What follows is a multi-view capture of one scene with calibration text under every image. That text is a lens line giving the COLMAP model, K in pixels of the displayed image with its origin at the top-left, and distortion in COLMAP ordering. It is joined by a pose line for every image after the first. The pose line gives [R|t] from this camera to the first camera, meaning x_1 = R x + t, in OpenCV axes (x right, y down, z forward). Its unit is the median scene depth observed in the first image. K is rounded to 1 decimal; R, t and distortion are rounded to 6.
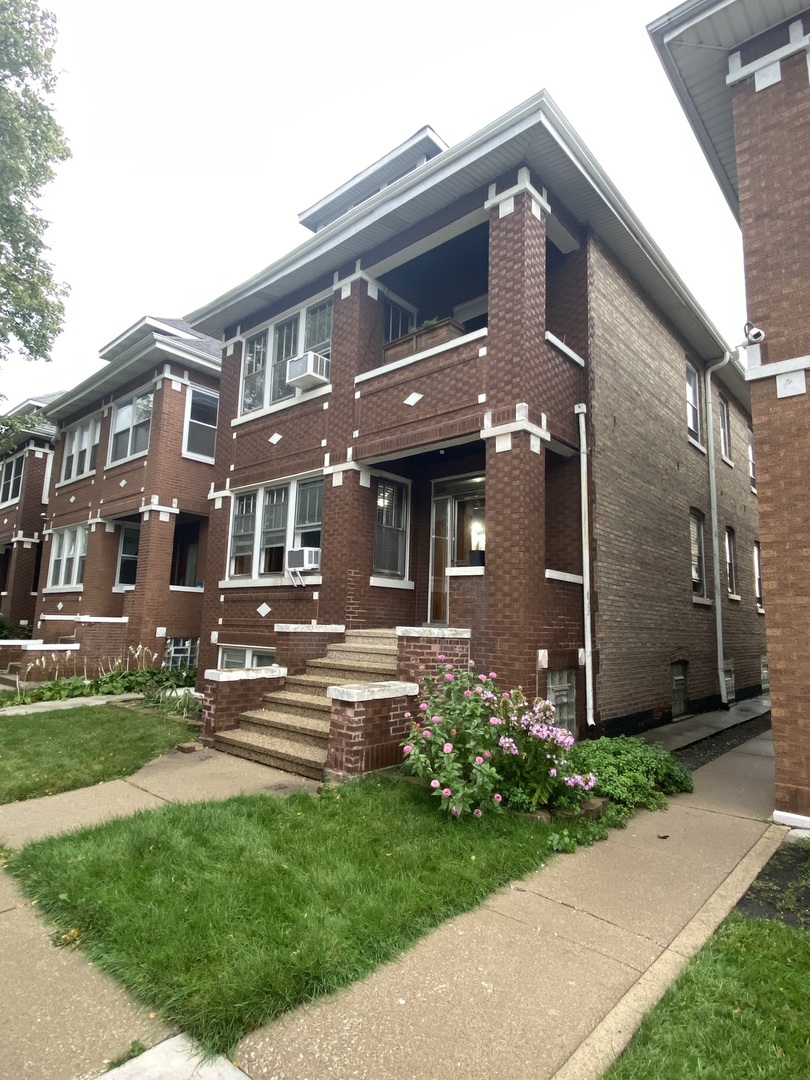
lens RADIAL K [[593.3, 0, 404.0], [0, 593.3, 531.1], [0, 0, 1]] dist [0.012622, -0.005664]
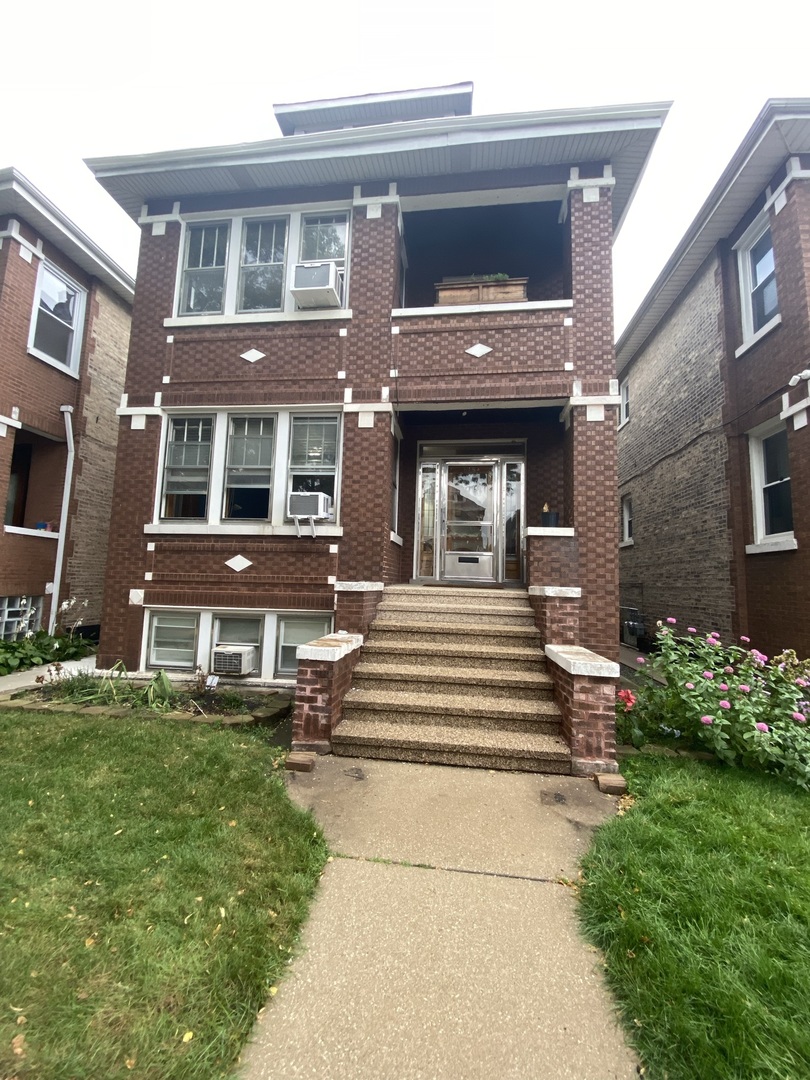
lens RADIAL K [[456.5, 0, 407.7], [0, 456.5, 532.5], [0, 0, 1]] dist [-0.010724, -0.005127]
pose [[0.824740, 0.057028, 0.562630, -0.424572], [-0.092561, 0.995098, 0.034820, 0.050640], [-0.557886, -0.080795, 0.825975, 0.381094]]
